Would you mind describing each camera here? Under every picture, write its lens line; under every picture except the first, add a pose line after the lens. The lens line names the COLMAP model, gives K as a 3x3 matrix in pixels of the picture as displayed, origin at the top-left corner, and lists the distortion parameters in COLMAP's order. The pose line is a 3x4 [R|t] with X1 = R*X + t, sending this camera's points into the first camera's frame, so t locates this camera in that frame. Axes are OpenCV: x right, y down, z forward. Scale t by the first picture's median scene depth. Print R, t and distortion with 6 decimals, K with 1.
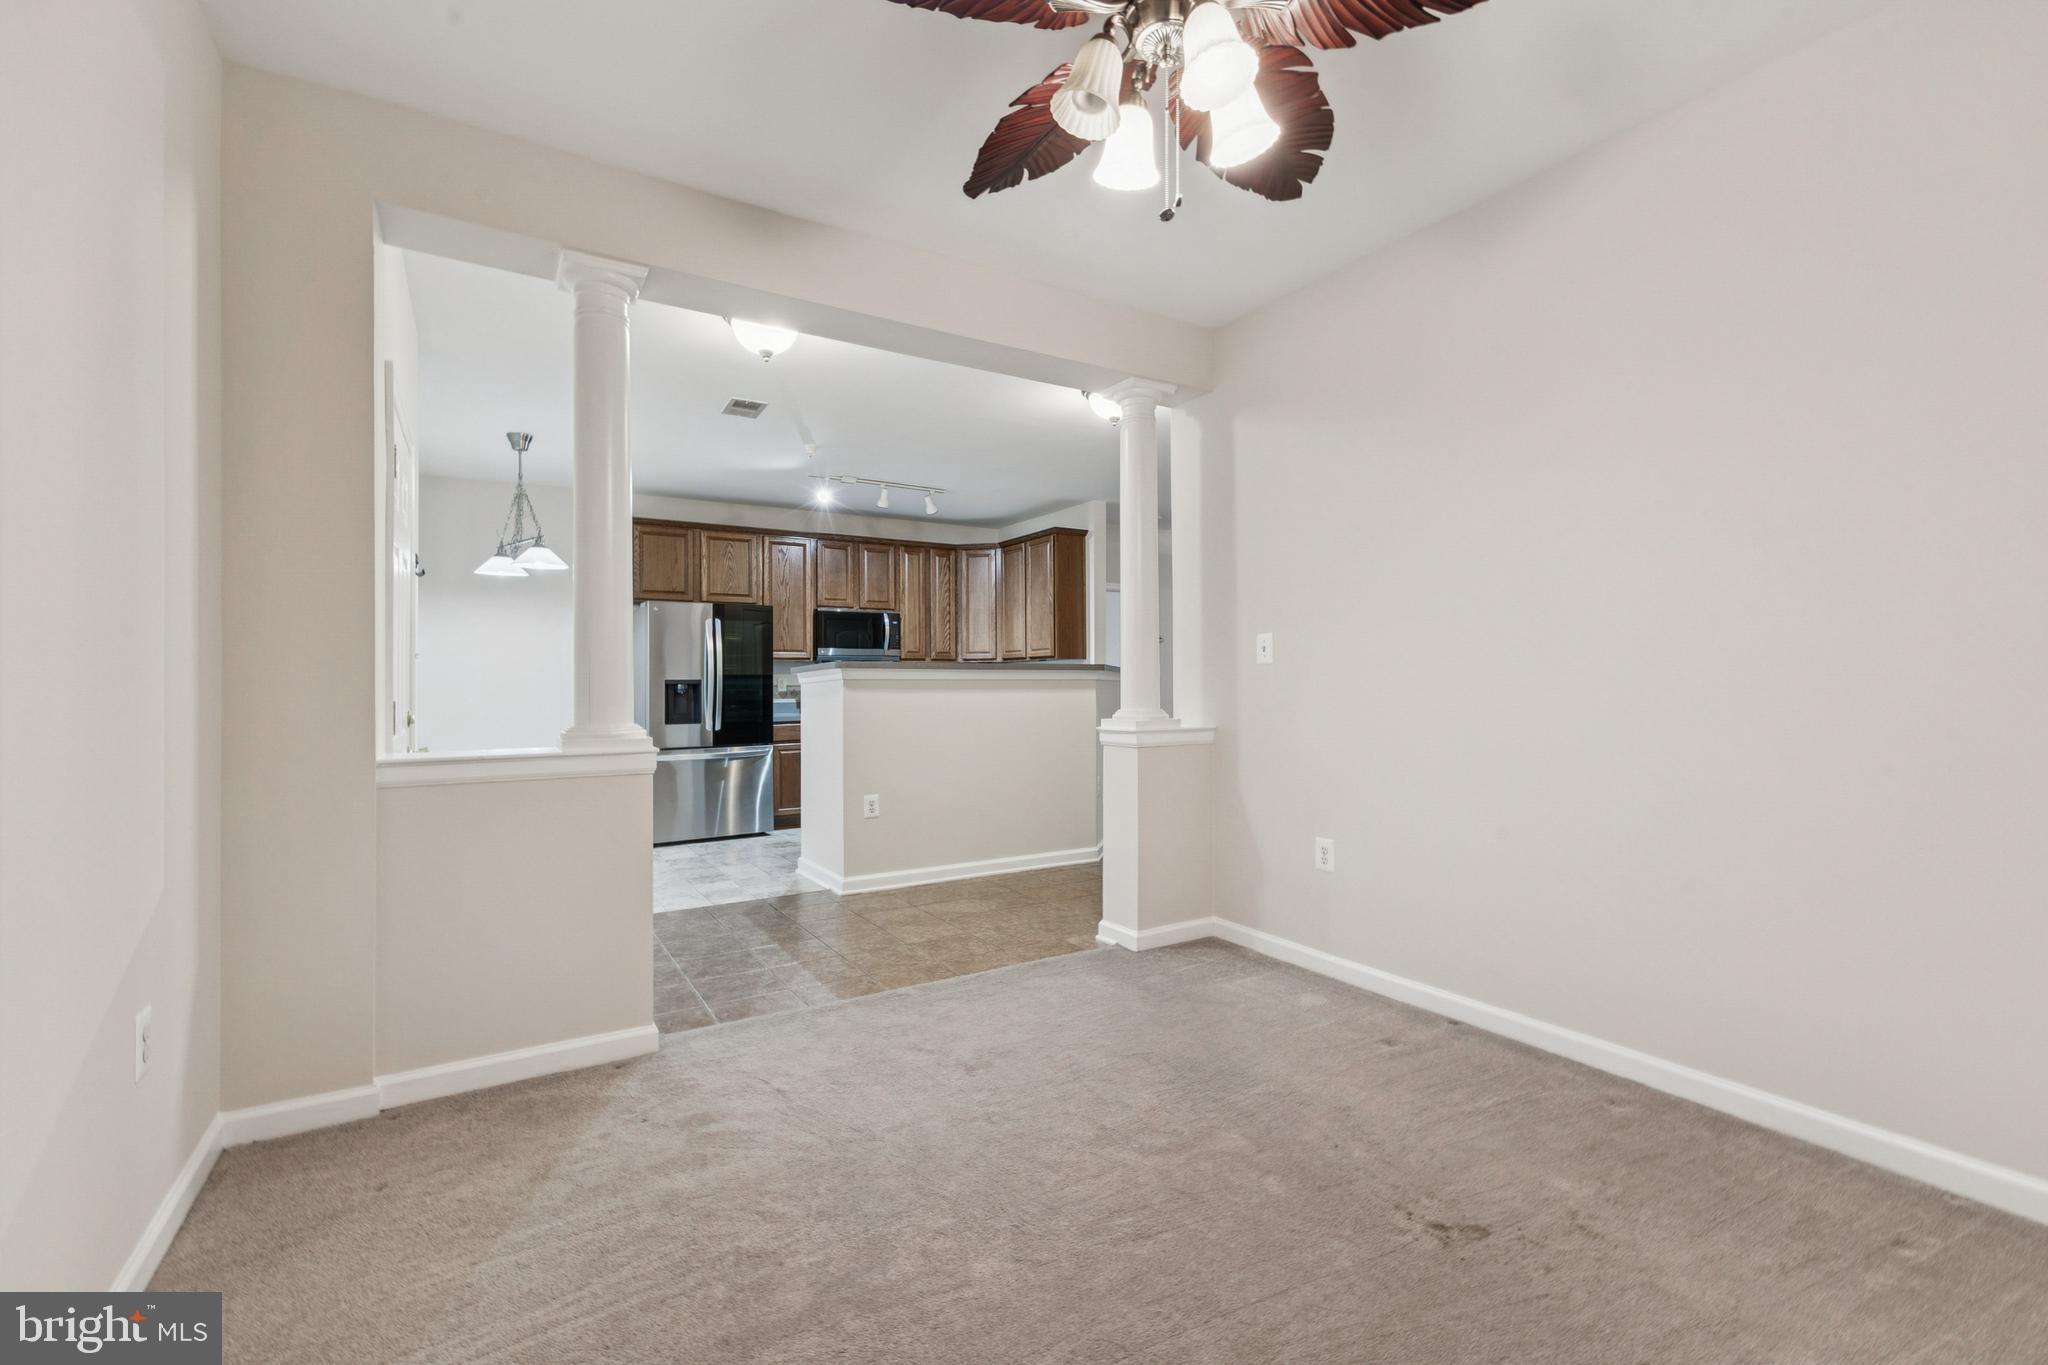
lens RADIAL K [[929.9, 0, 1019.1], [0, 929.9, 689.9], [0, 0, 1]] dist [0.011468, -0.001246]
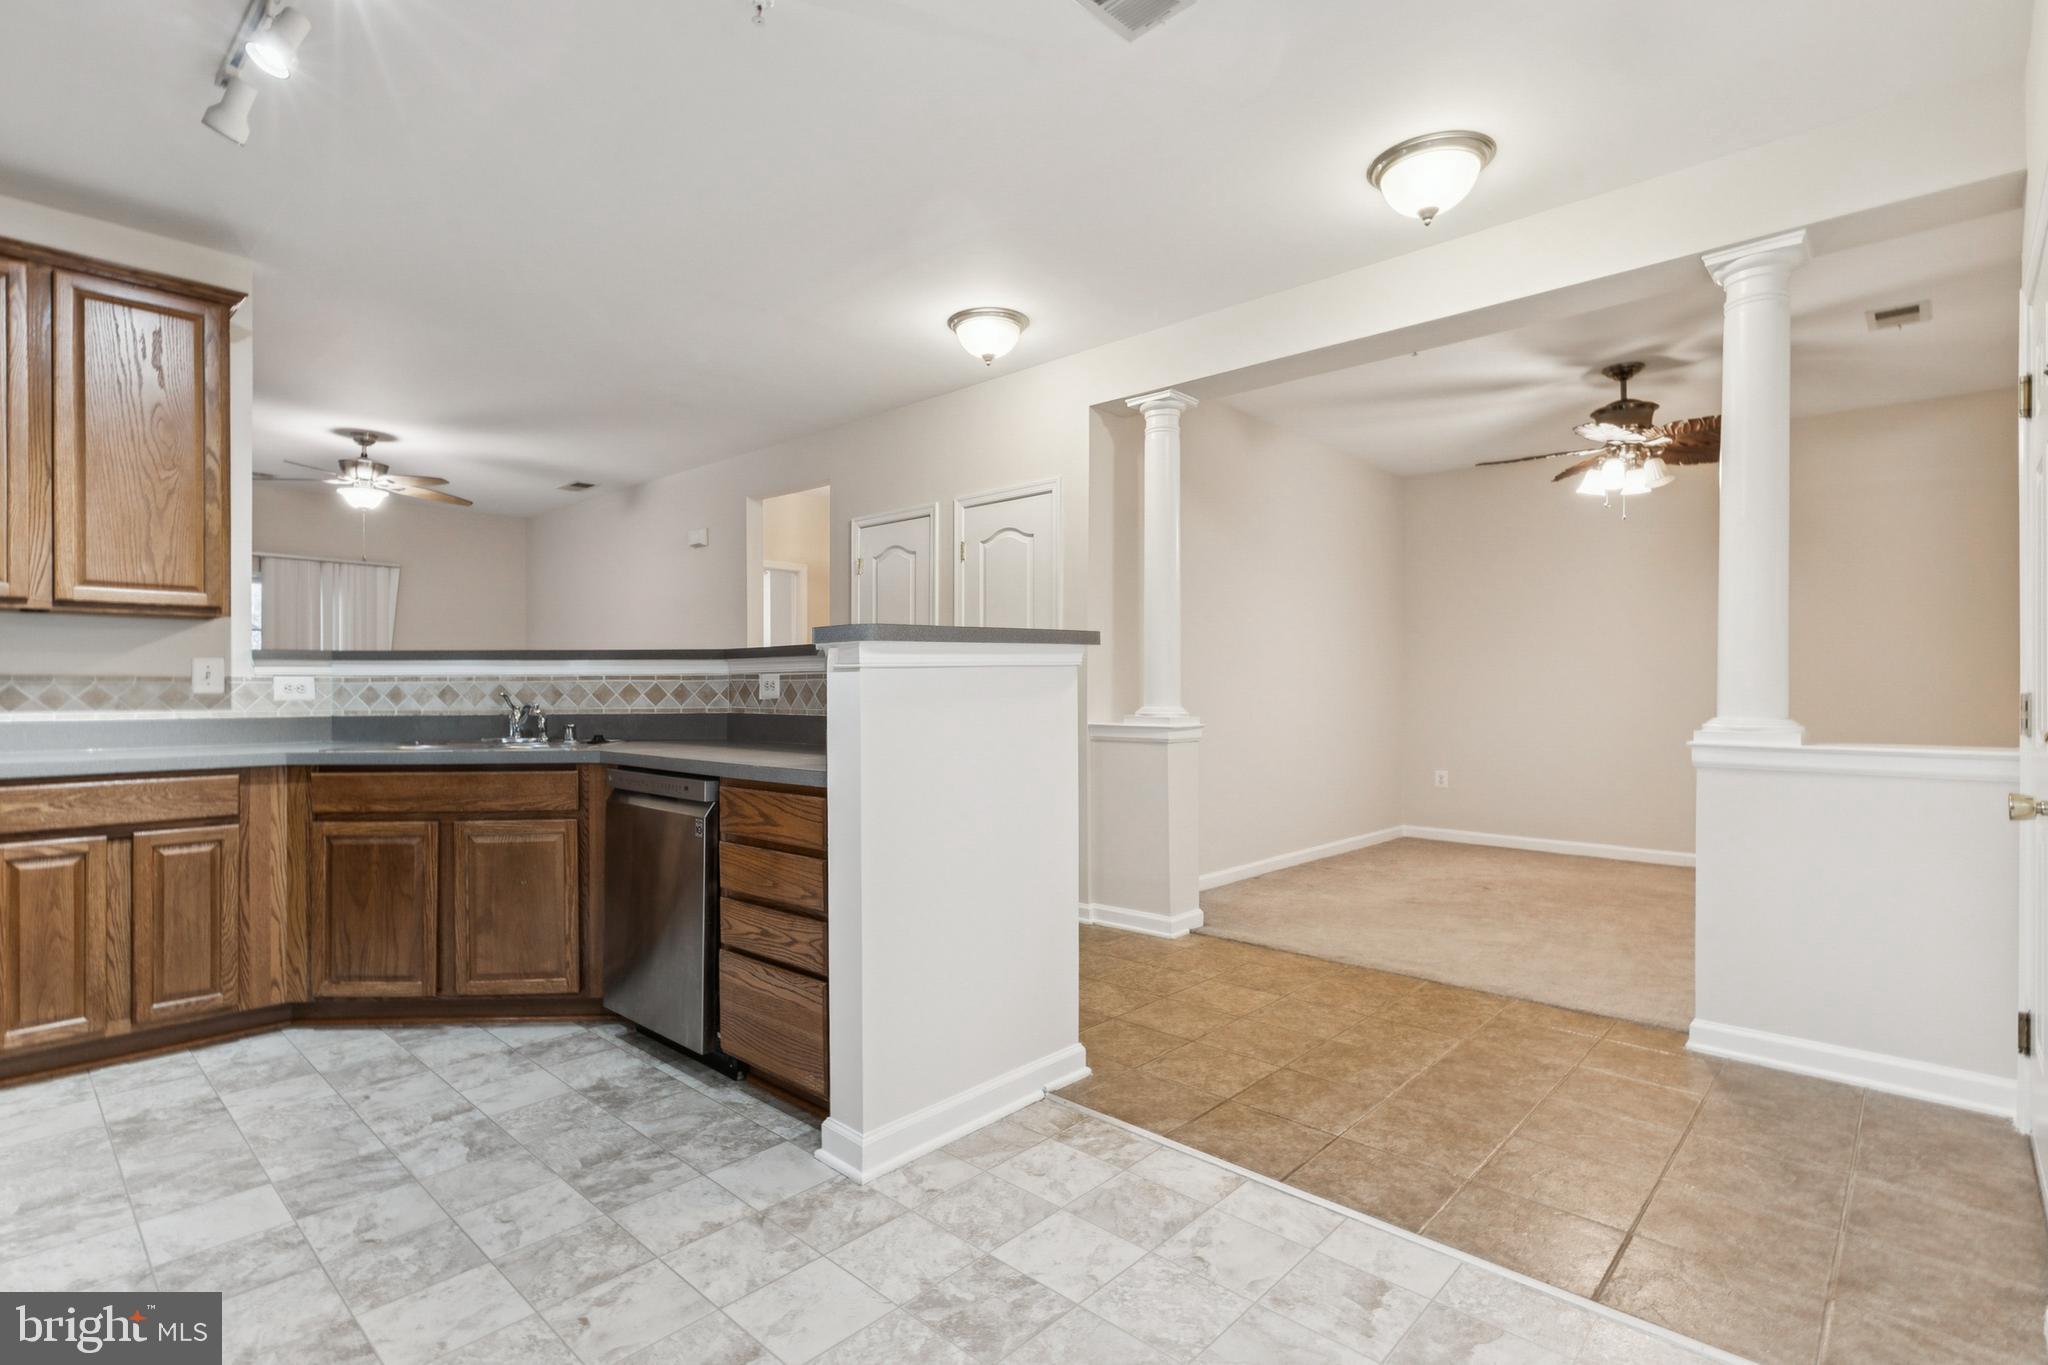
lens RADIAL K [[1002.5, 0, 1040.7], [0, 1002.5, 693.6], [0, 0, 1]] dist [0.015737, -0.001738]
pose [[-0.314260, -0.000416, 0.949337, -0.488687], [0.011553, 0.999924, 0.004262, 0.002290], [-0.949267, 0.012307, -0.314232, 0.816638]]
